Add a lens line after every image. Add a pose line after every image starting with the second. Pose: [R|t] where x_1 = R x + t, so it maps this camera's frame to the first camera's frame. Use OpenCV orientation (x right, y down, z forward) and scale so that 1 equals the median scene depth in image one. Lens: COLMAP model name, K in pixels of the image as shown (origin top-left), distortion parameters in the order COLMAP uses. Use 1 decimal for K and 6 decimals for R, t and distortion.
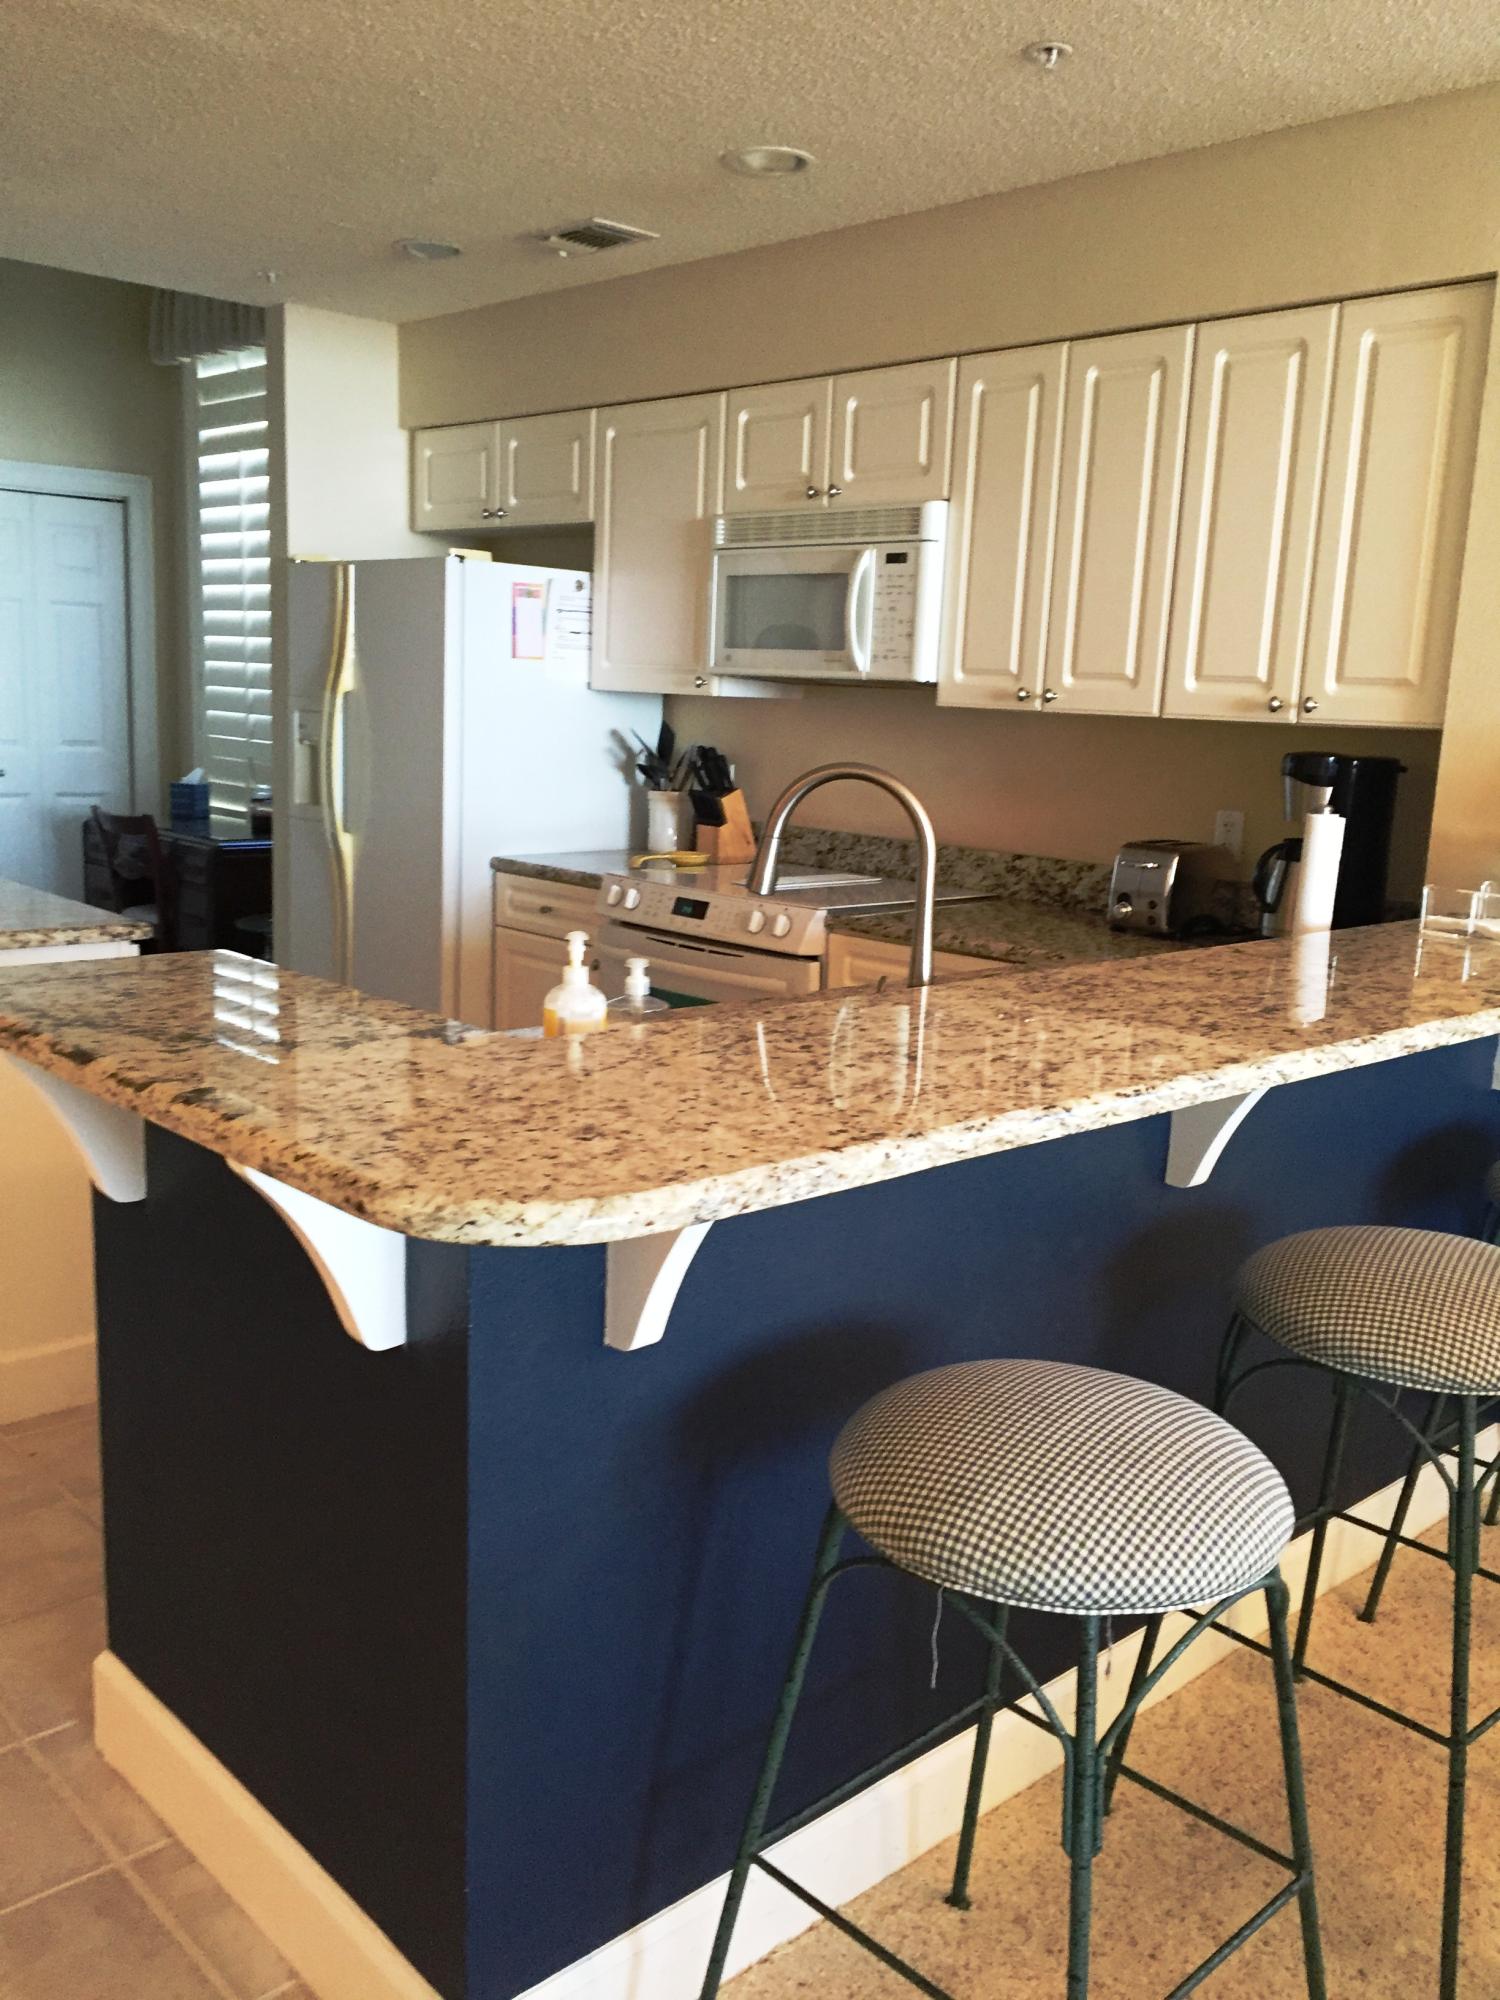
lens RADIAL K [[1730.4, 0, 765.4], [0, 1730.4, 996.1], [0, 0, 1]] dist [0.087184, -0.110640]
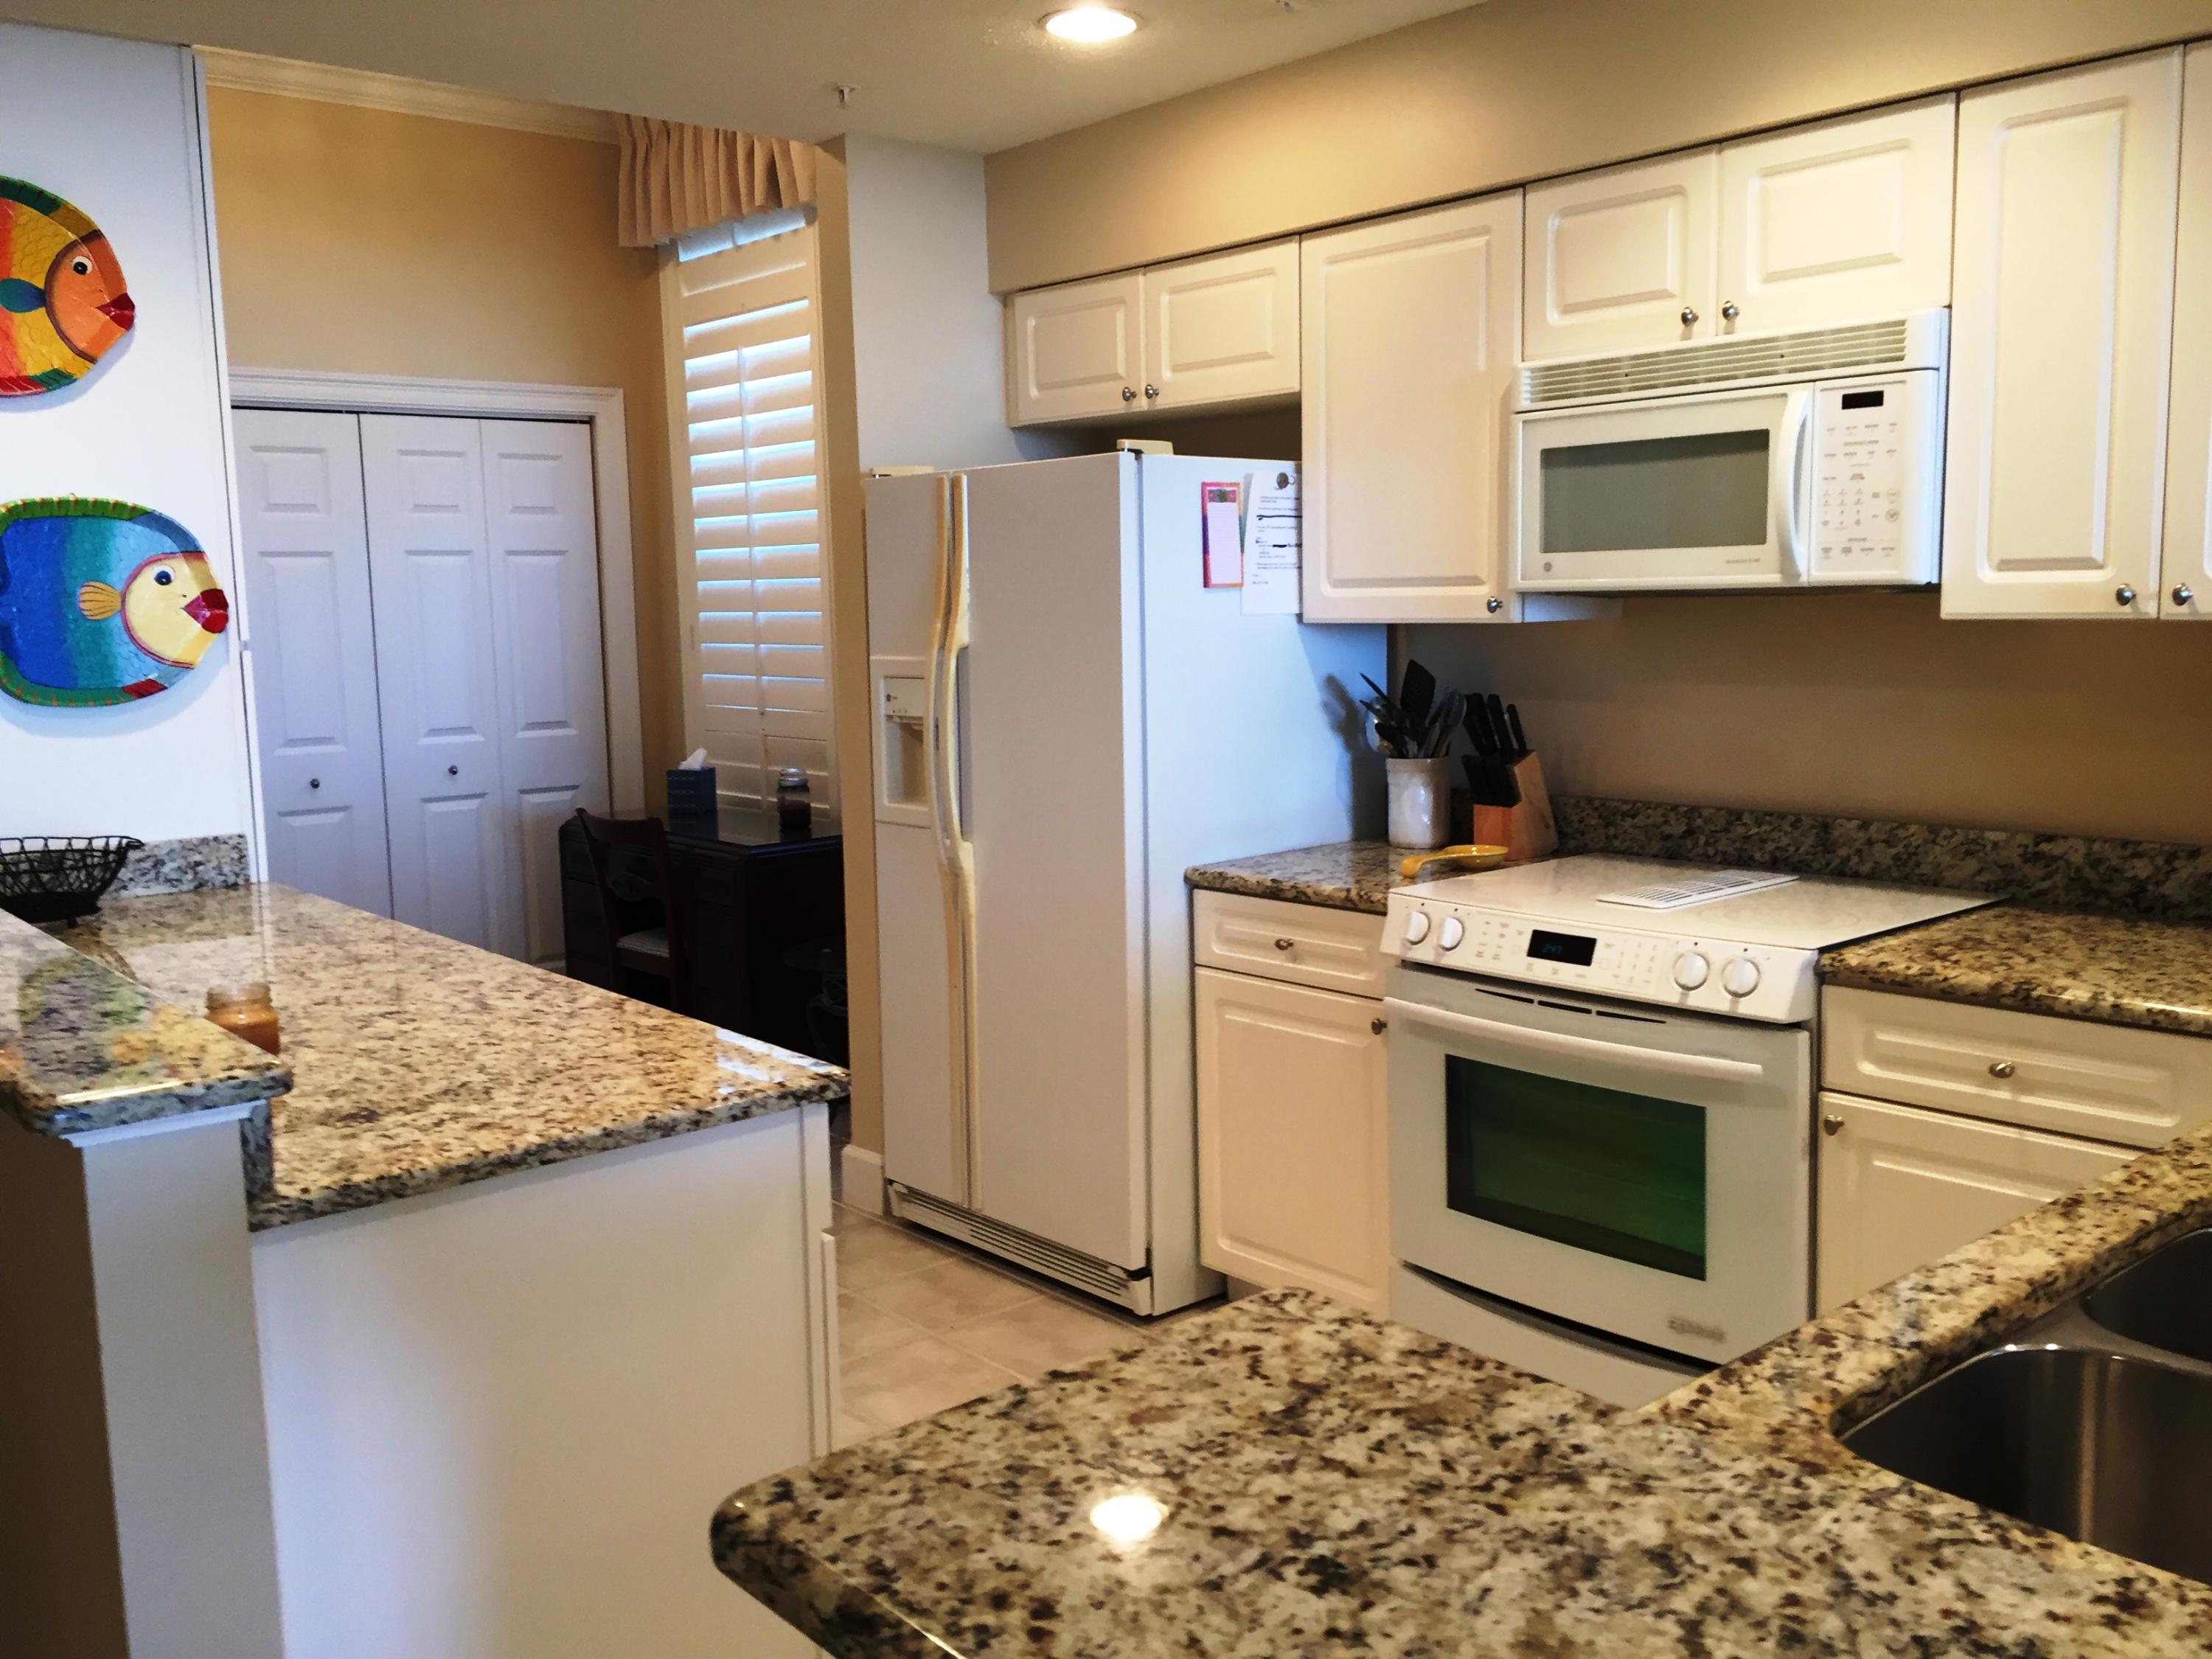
lens RADIAL K [[1913.8, 0, 1100.4], [0, 1913.8, 801.1], [0, 0, 1]] dist [0.087184, -0.110640]
pose [[0.997070, -0.057611, -0.050319, -0.150628], [0.054104, 0.996184, -0.068482, -0.055829], [0.054072, 0.065559, 0.996383, 0.223156]]
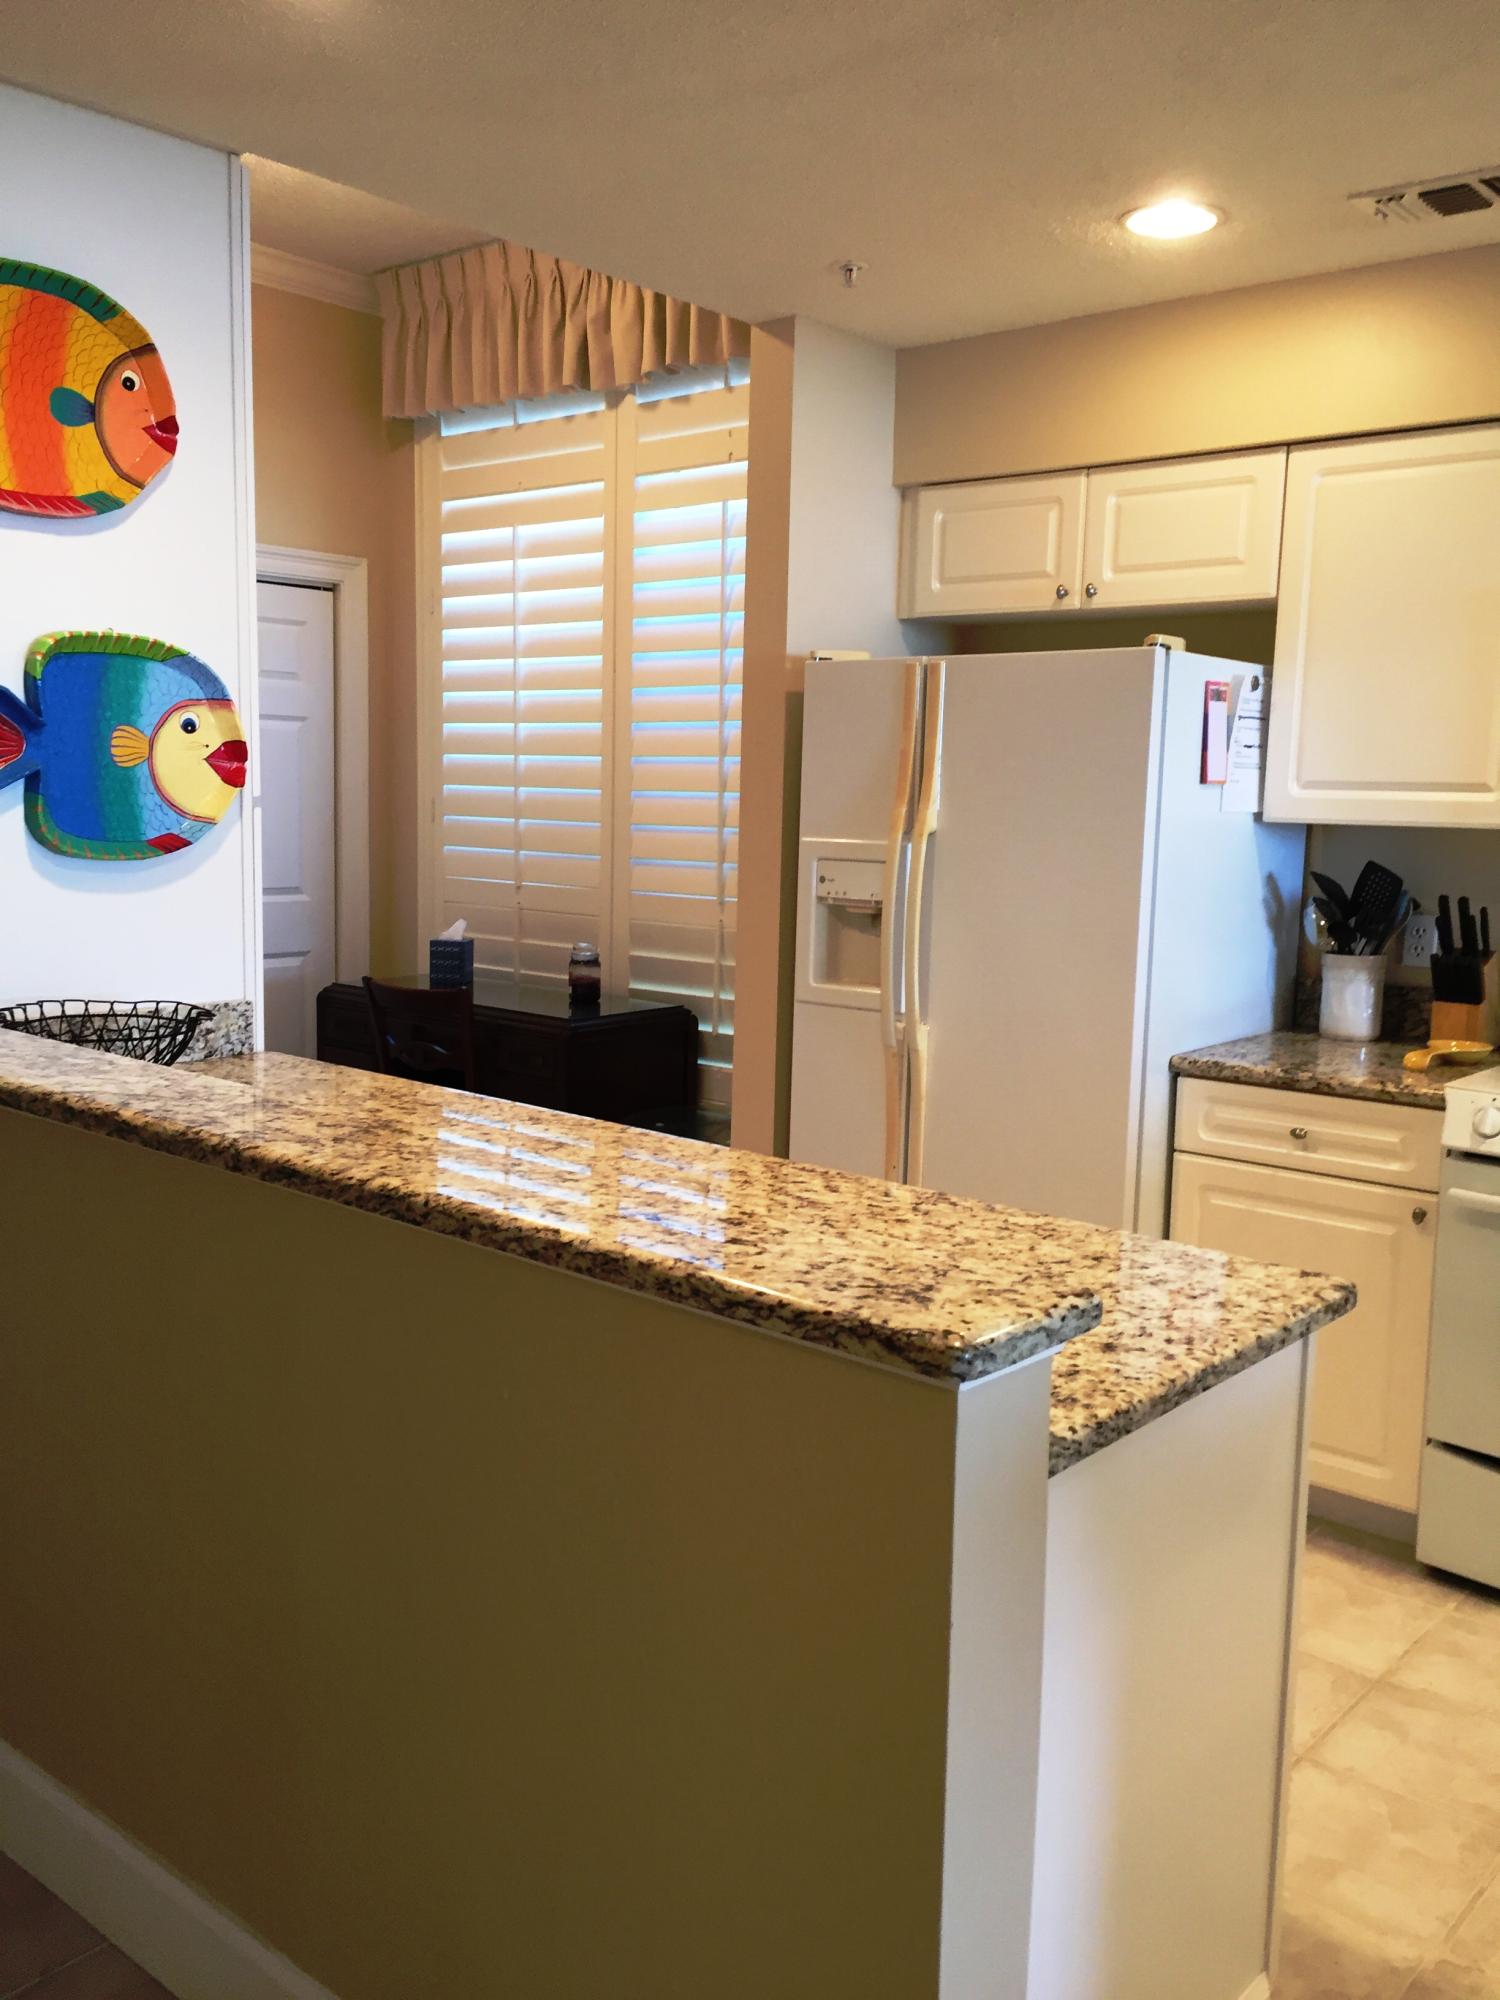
lens RADIAL K [[1730.4, 0, 765.4], [0, 1730.4, 996.1], [0, 0, 1]] dist [0.087184, -0.110640]
pose [[0.993377, -0.031495, 0.110496, -0.401982], [0.037188, 0.998065, -0.049841, -0.075160], [-0.108712, 0.053620, 0.992626, 0.298465]]
